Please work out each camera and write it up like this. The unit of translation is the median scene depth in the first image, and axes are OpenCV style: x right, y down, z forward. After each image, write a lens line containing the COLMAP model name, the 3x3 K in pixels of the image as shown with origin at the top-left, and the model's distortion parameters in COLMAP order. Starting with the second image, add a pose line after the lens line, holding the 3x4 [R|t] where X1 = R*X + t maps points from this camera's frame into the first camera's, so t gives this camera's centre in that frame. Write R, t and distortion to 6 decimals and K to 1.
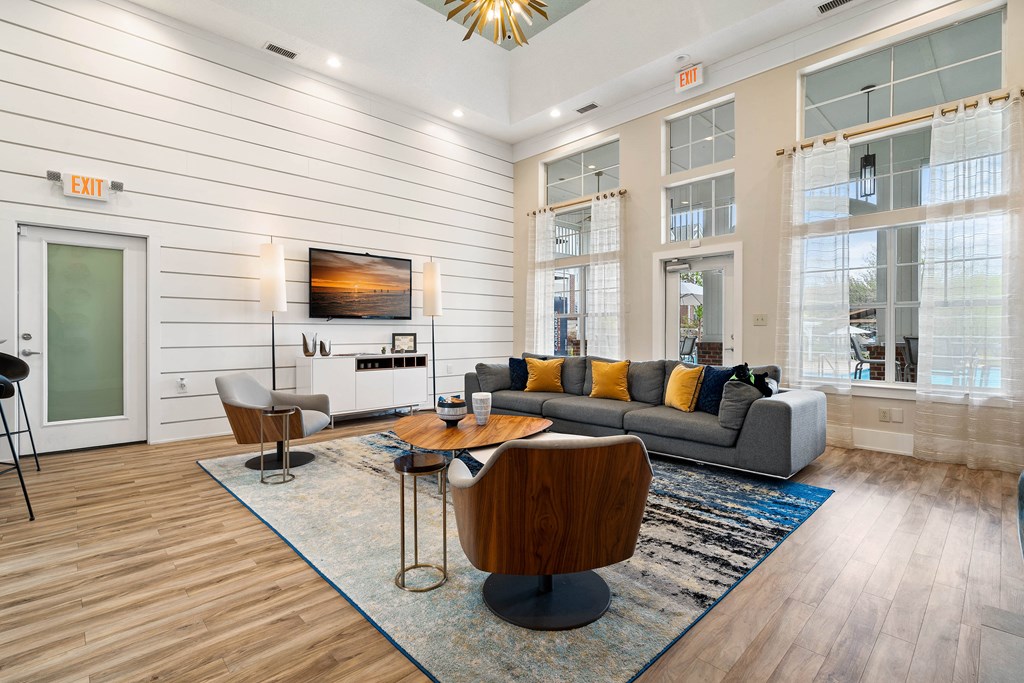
lens RADIAL K [[475.1, 0, 506.5], [0, 475.1, 334.7], [0, 0, 1]] dist [0.001532, 0.000651]
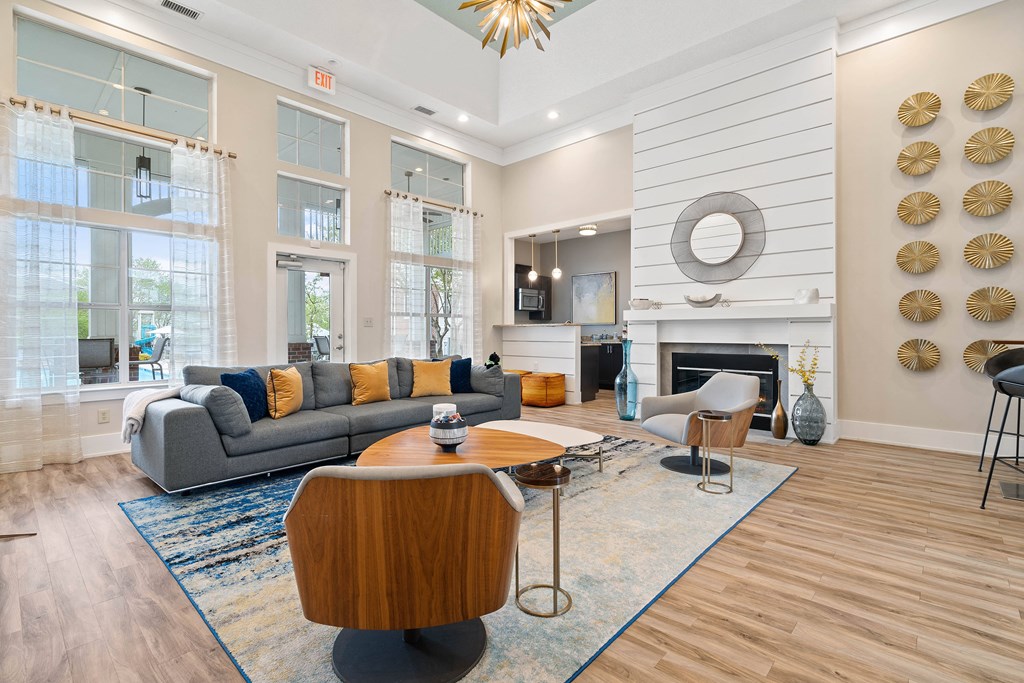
lens RADIAL K [[475.1, 0, 504.8], [0, 475.1, 335.1], [0, 0, 1]] dist [0.001532, 0.000651]
pose [[-0.062130, -0.008026, 0.998036, -1.474513], [0.010588, 0.999906, 0.008701, -0.011591], [-0.998012, 0.011107, -0.062040, 1.550367]]
